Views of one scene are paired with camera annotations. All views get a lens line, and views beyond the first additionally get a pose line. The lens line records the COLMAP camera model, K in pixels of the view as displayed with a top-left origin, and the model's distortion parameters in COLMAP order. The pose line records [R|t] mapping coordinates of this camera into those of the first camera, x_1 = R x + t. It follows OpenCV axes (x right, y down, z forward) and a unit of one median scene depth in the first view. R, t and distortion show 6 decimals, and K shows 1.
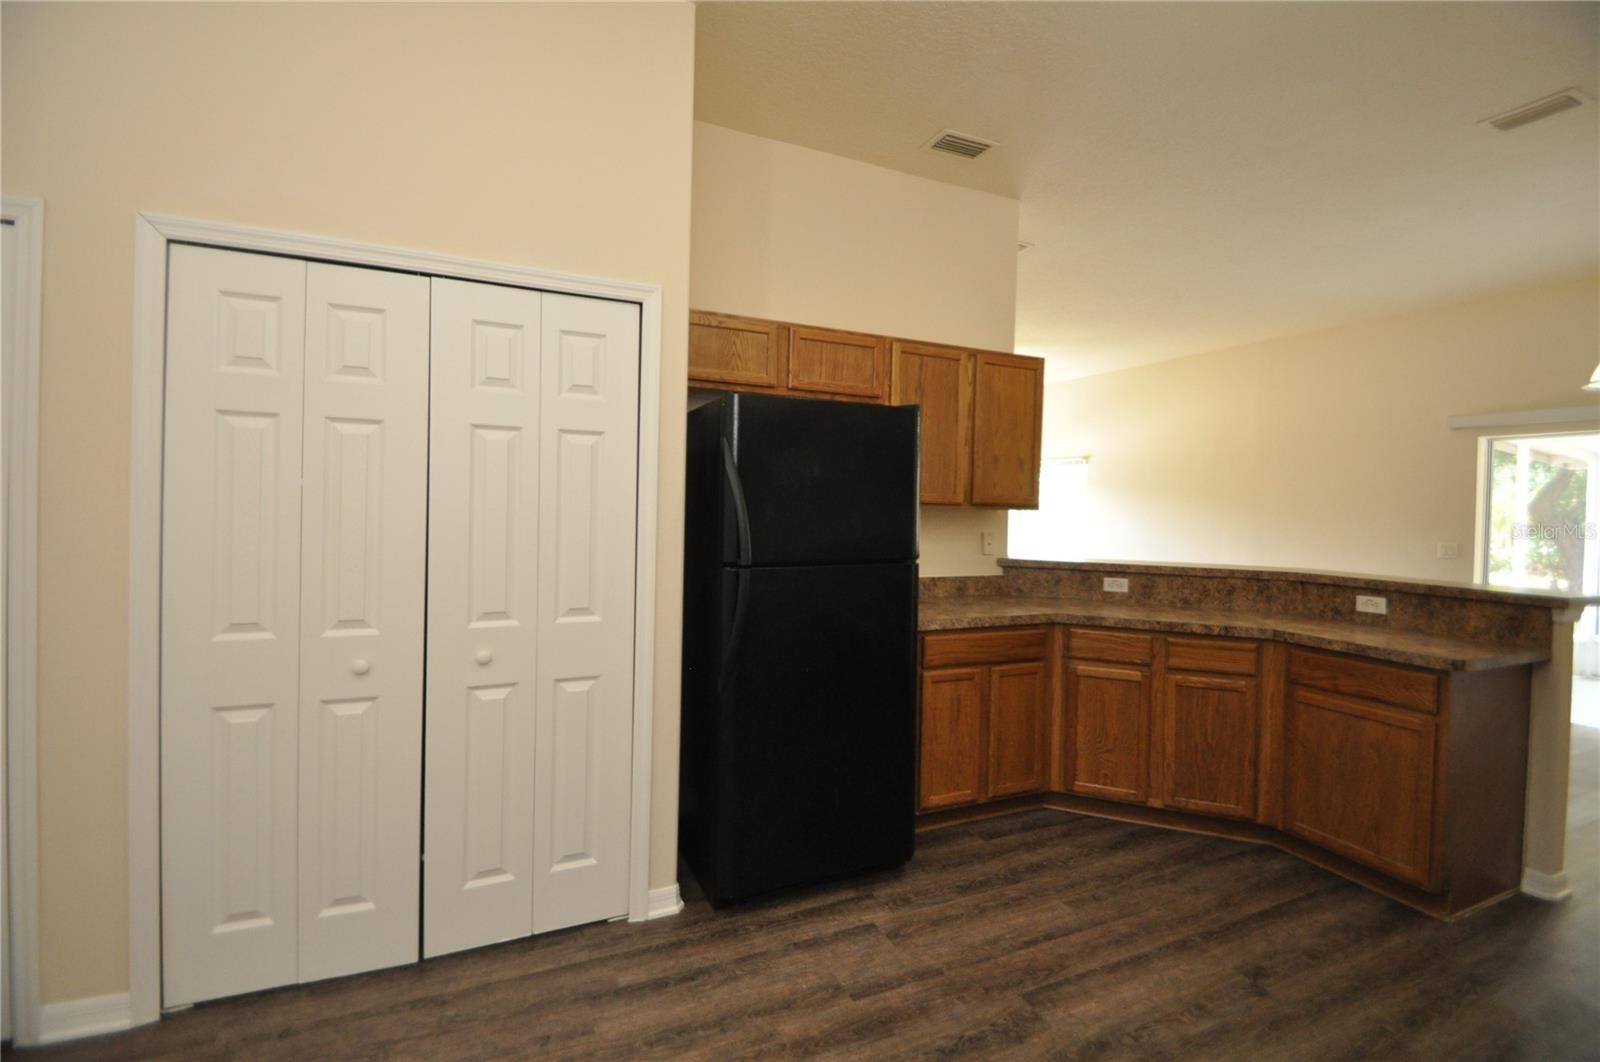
lens RADIAL K [[696.4, 0, 799.8], [0, 696.4, 512.6], [0, 0, 1]] dist [0.014174, -0.014747]
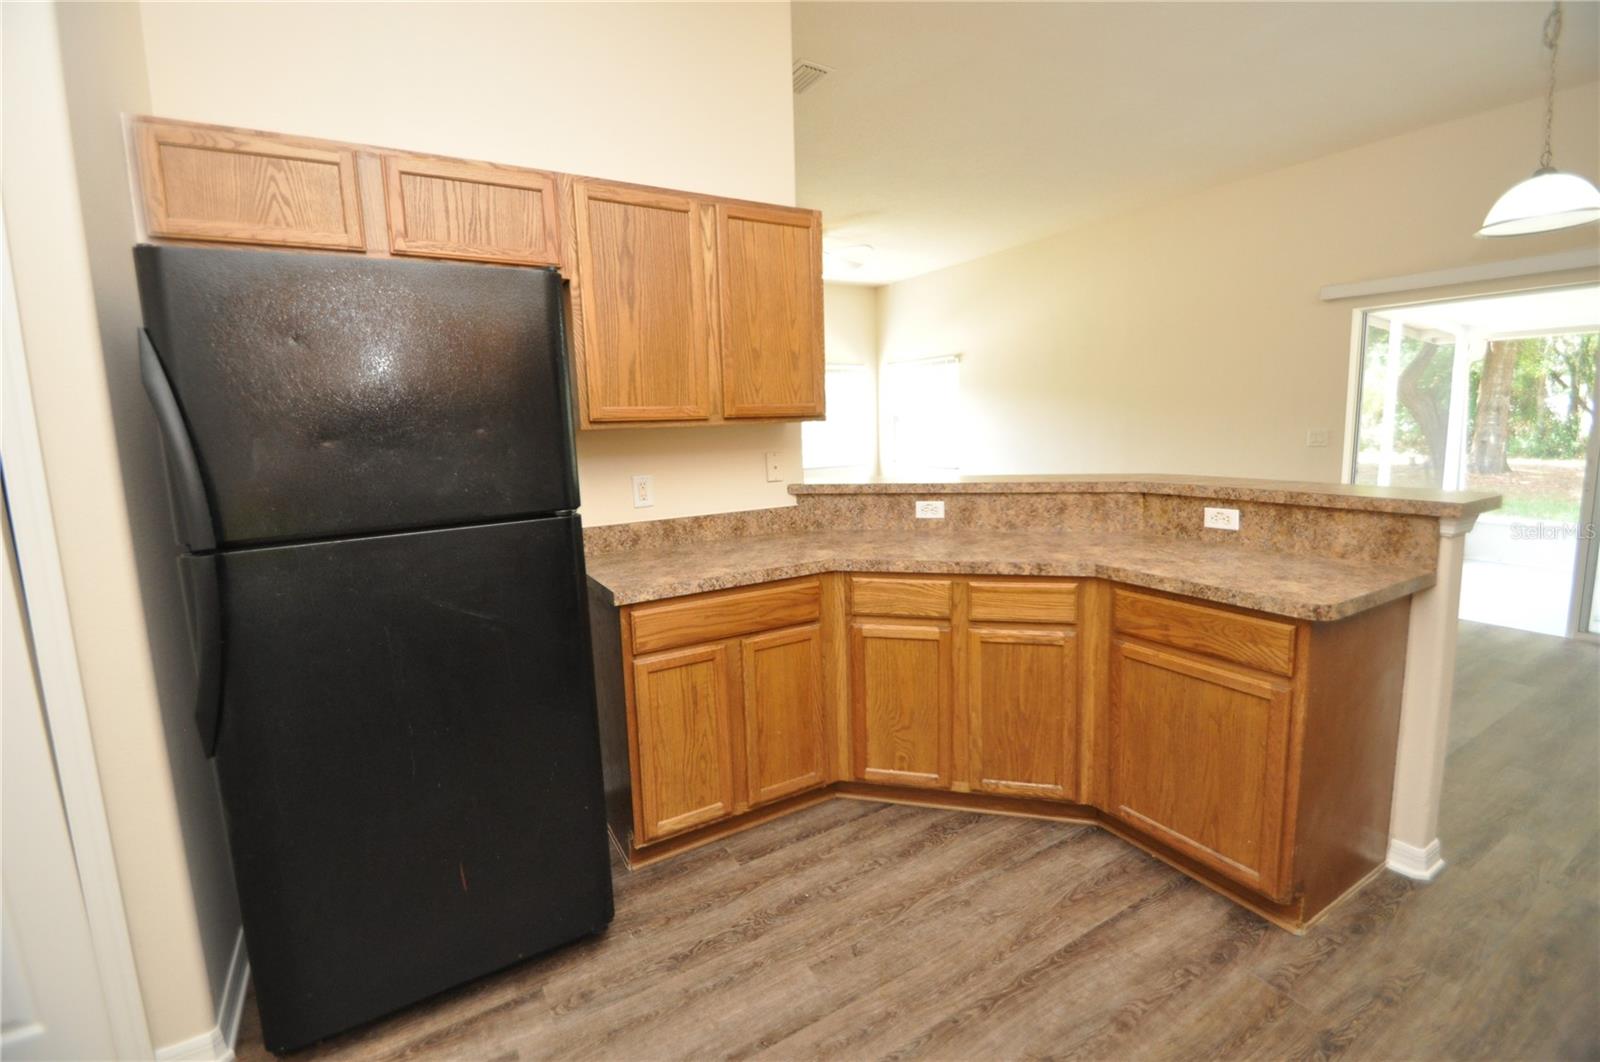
lens RADIAL K [[695.6, 0, 797.3], [0, 695.6, 516.5], [0, 0, 1]] dist [0.024743, -0.023774]
pose [[0.991982, -0.071152, 0.104448, 0.276535], [0.057557, 0.990122, 0.127851, 0.001321], [-0.112513, -0.120814, 0.986278, 0.292950]]
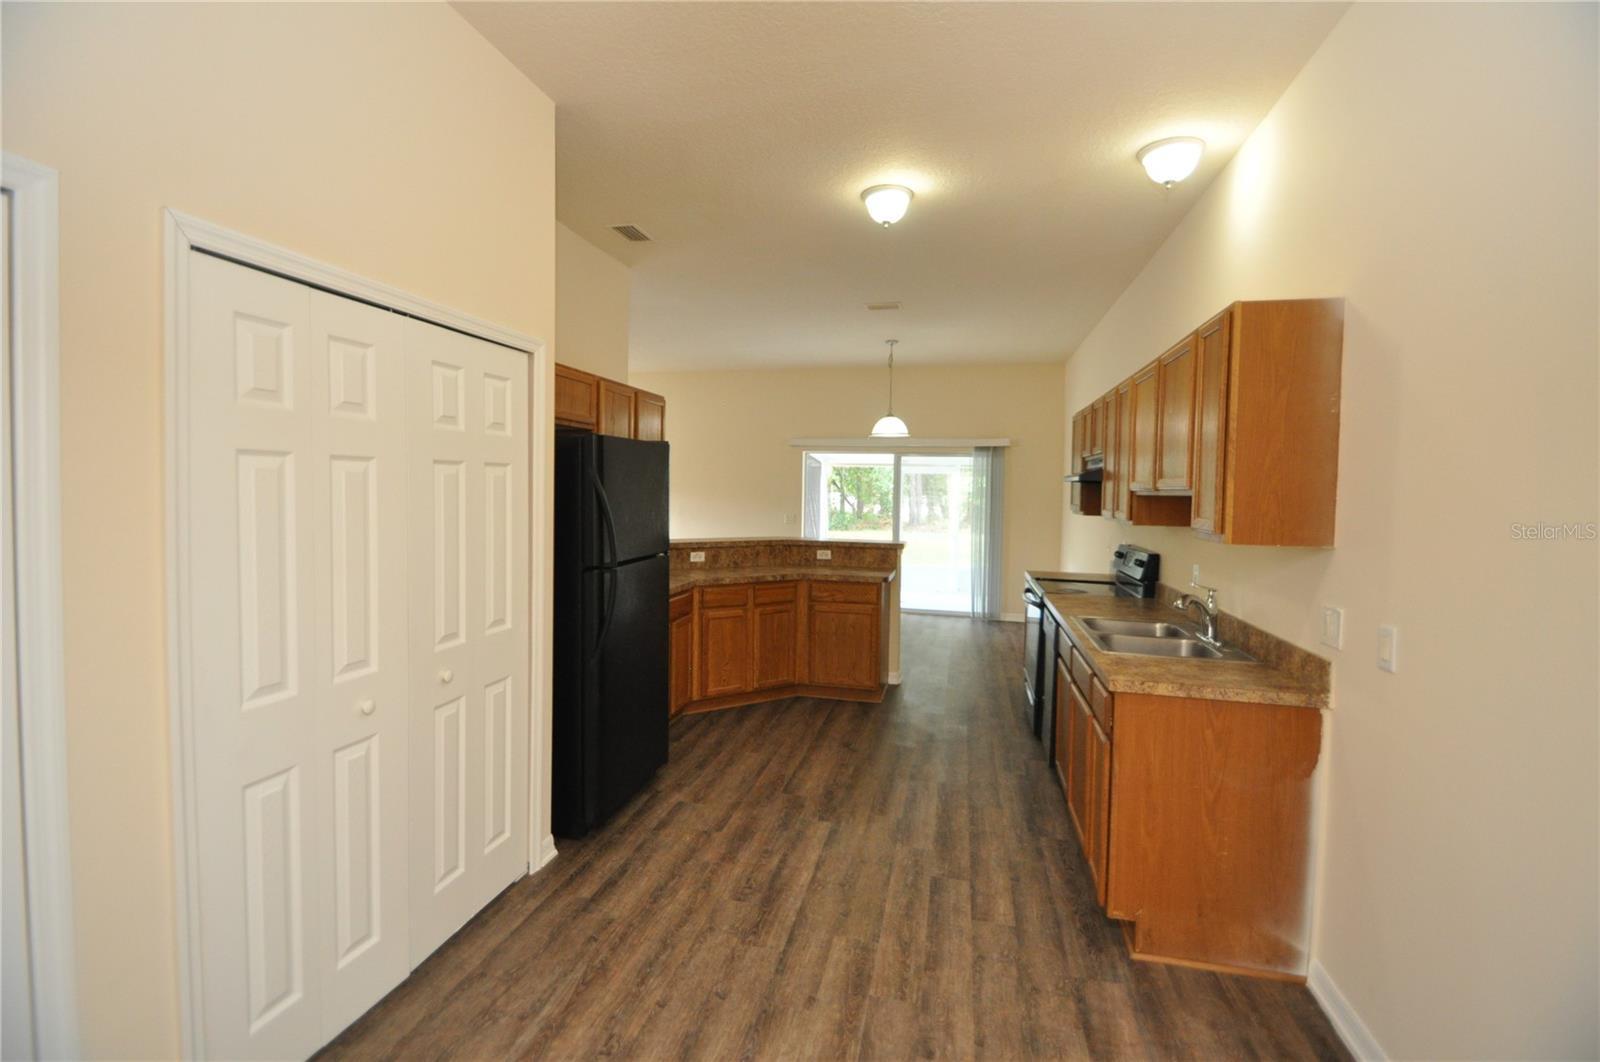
lens RADIAL K [[696.4, 0, 799.8], [0, 696.4, 512.6], [0, 0, 1]] dist [0.014174, -0.014747]
pose [[0.603678, -0.040012, 0.796223, -0.717184], [0.005581, 0.998927, 0.045966, -0.067621], [-0.797209, -0.023305, 0.603254, -0.057833]]
